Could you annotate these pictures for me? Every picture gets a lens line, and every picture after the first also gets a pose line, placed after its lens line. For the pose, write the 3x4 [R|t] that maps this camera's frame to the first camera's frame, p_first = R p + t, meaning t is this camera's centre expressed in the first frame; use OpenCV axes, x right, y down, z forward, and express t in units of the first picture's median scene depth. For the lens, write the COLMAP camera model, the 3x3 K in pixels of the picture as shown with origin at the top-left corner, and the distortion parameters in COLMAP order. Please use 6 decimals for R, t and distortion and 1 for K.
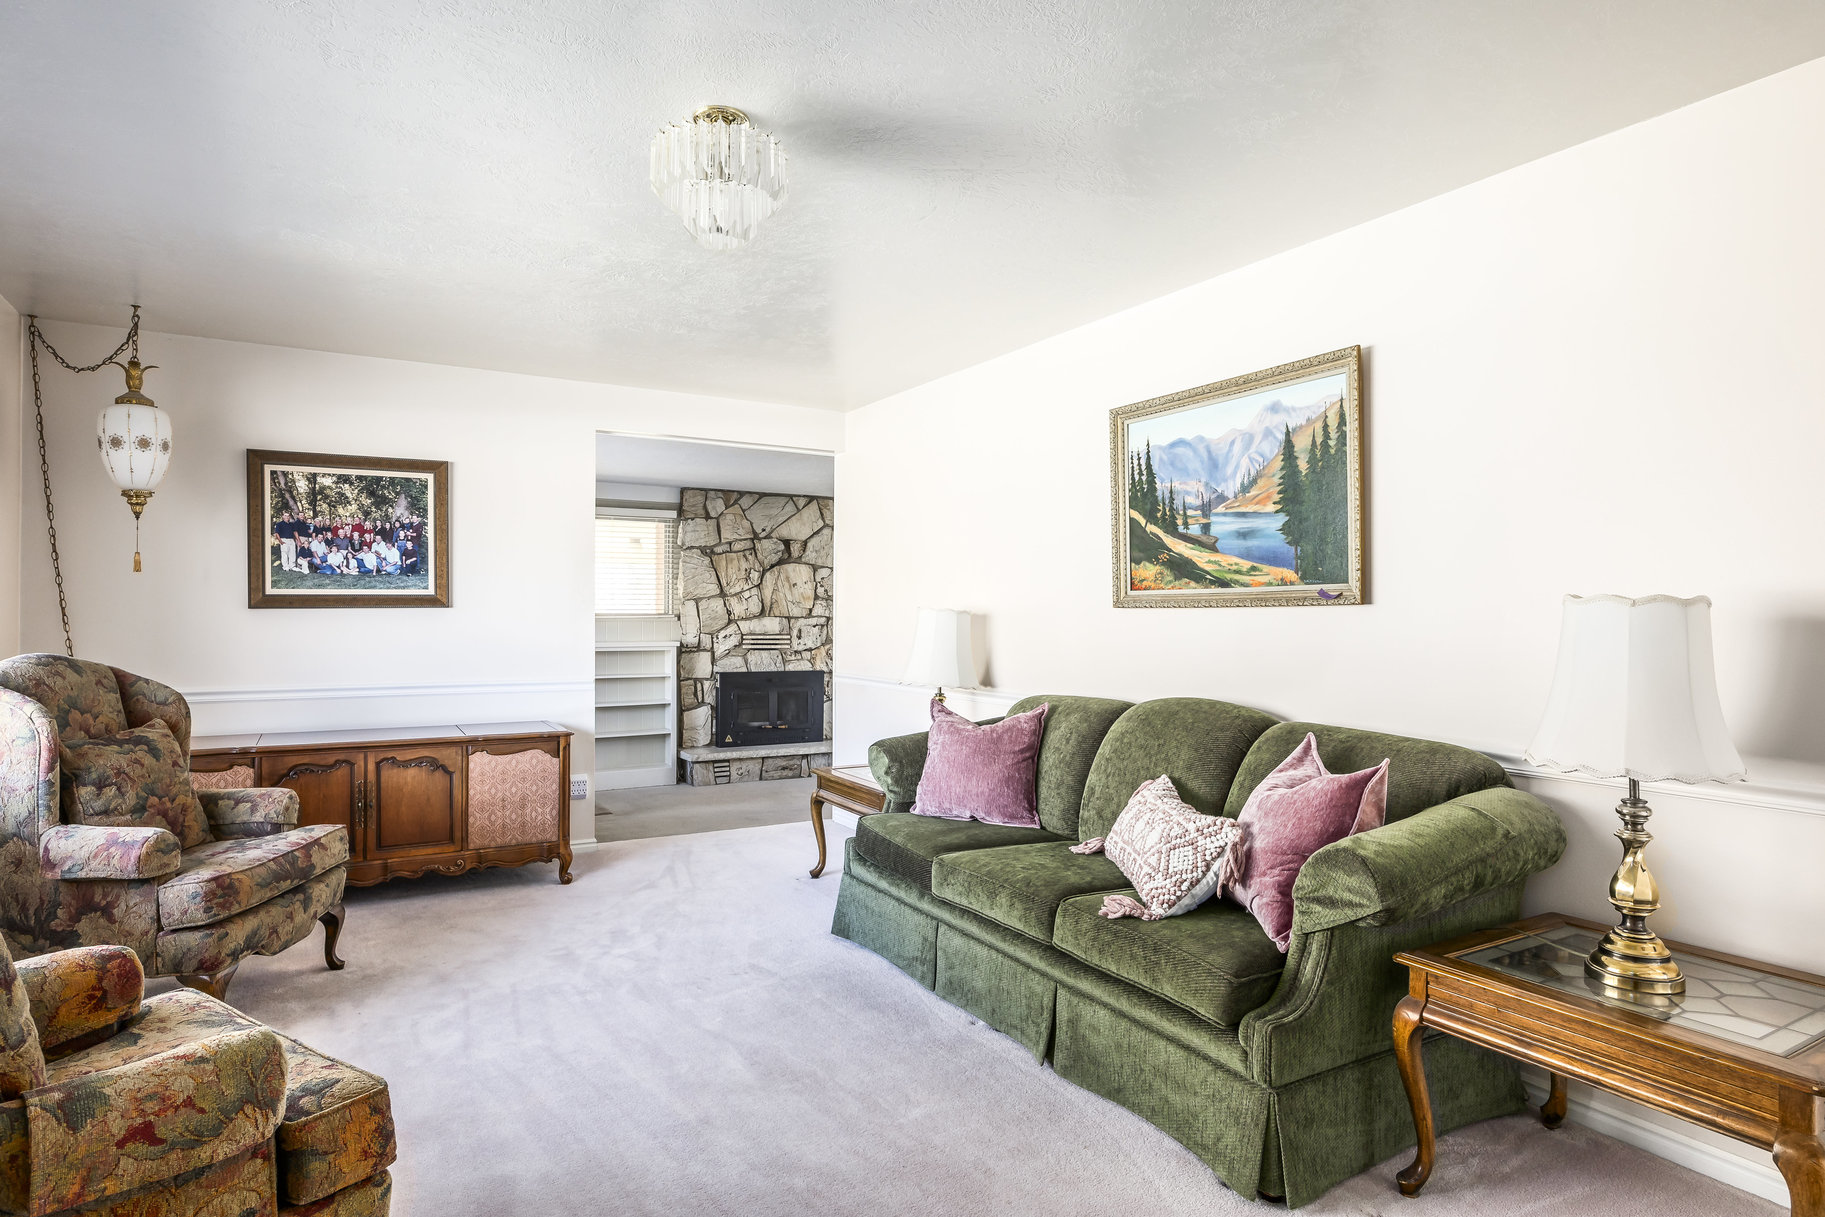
lens RADIAL K [[1017.9, 0, 915.7], [0, 1017.9, 612.8], [0, 0, 1]] dist [0.001596, -0.004522]
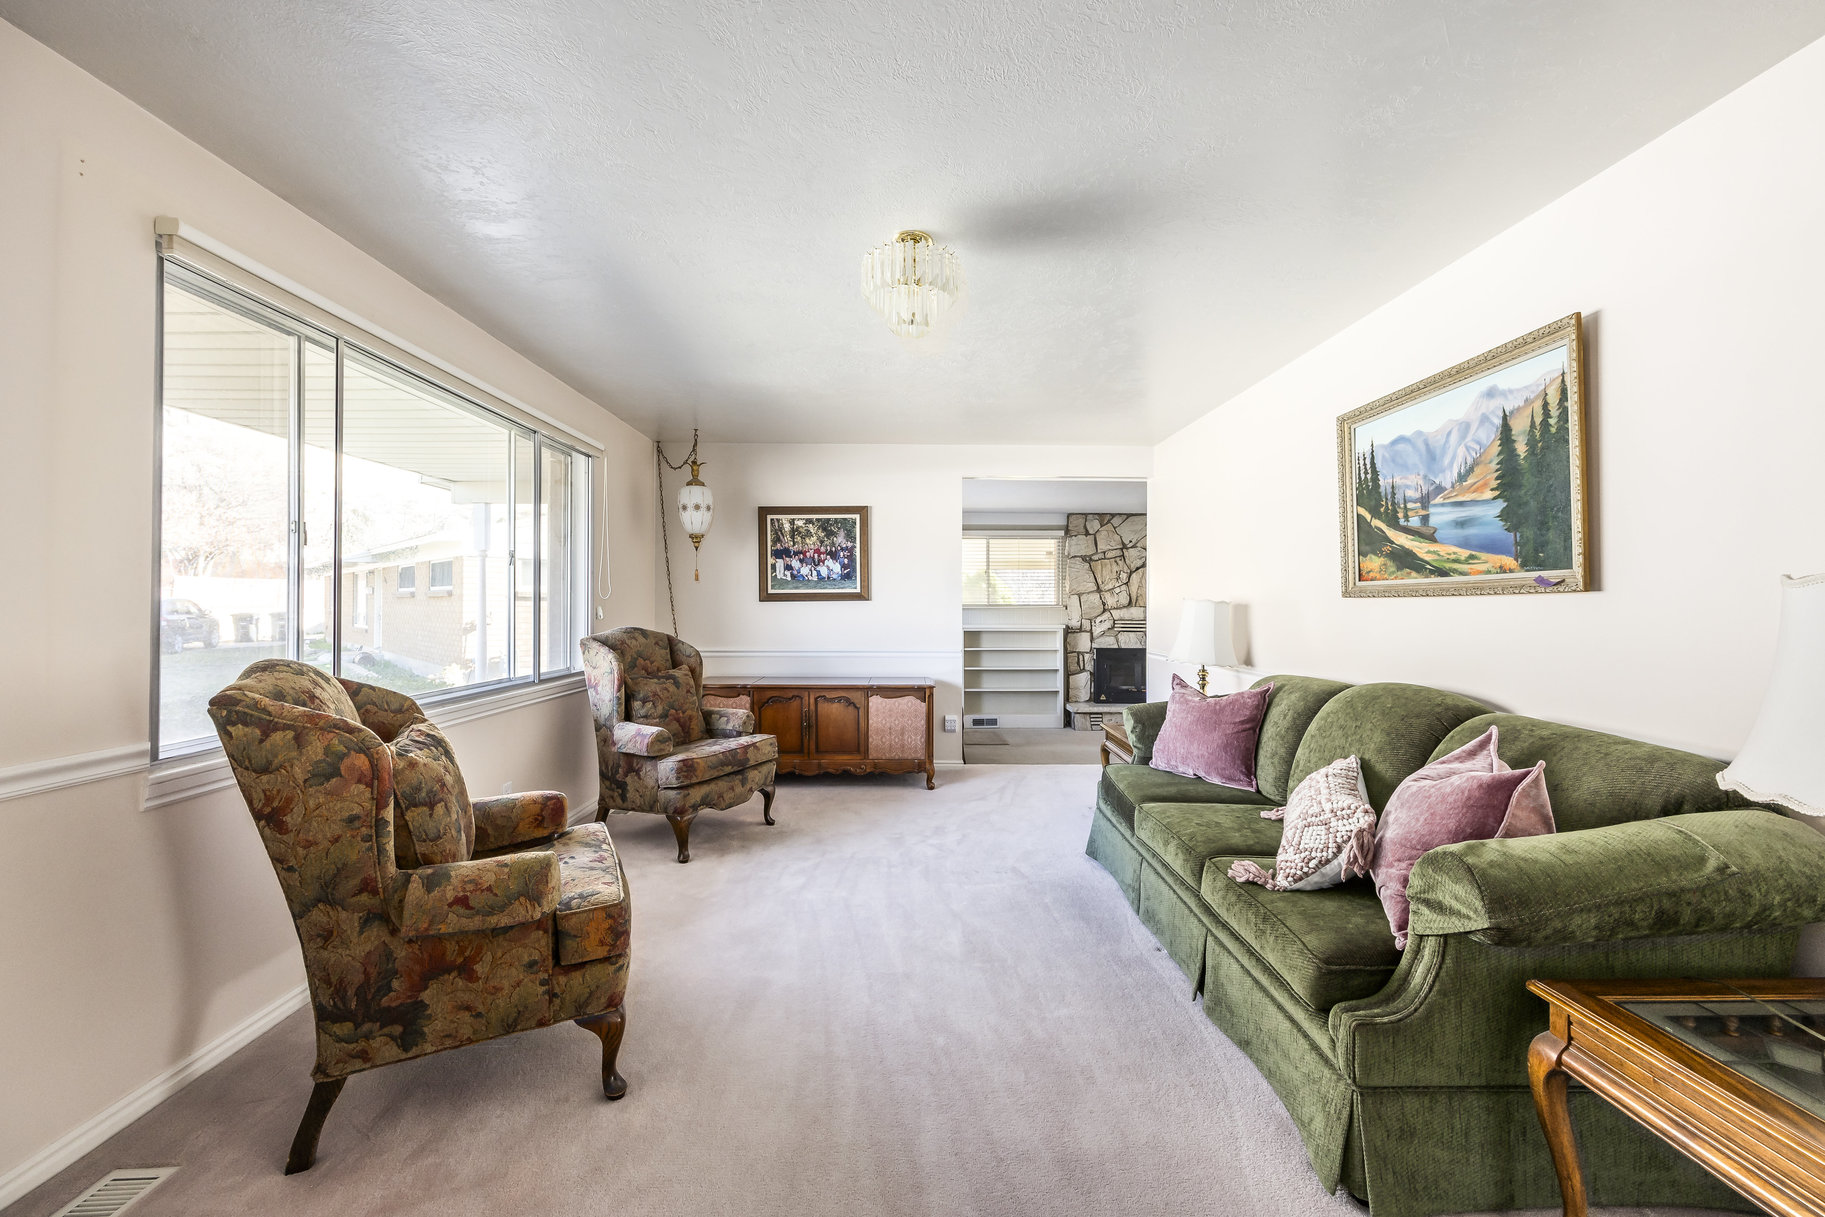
lens RADIAL K [[724.9, 0, 905.8], [0, 724.9, 597.9], [0, 0, 1]] dist [0.001683, 0.000214]
pose [[0.871751, -0.006456, -0.489906, 0.190885], [0.002081, 0.999953, -0.009475, 0.002094], [0.489944, 0.007241, 0.871724, 0.105583]]
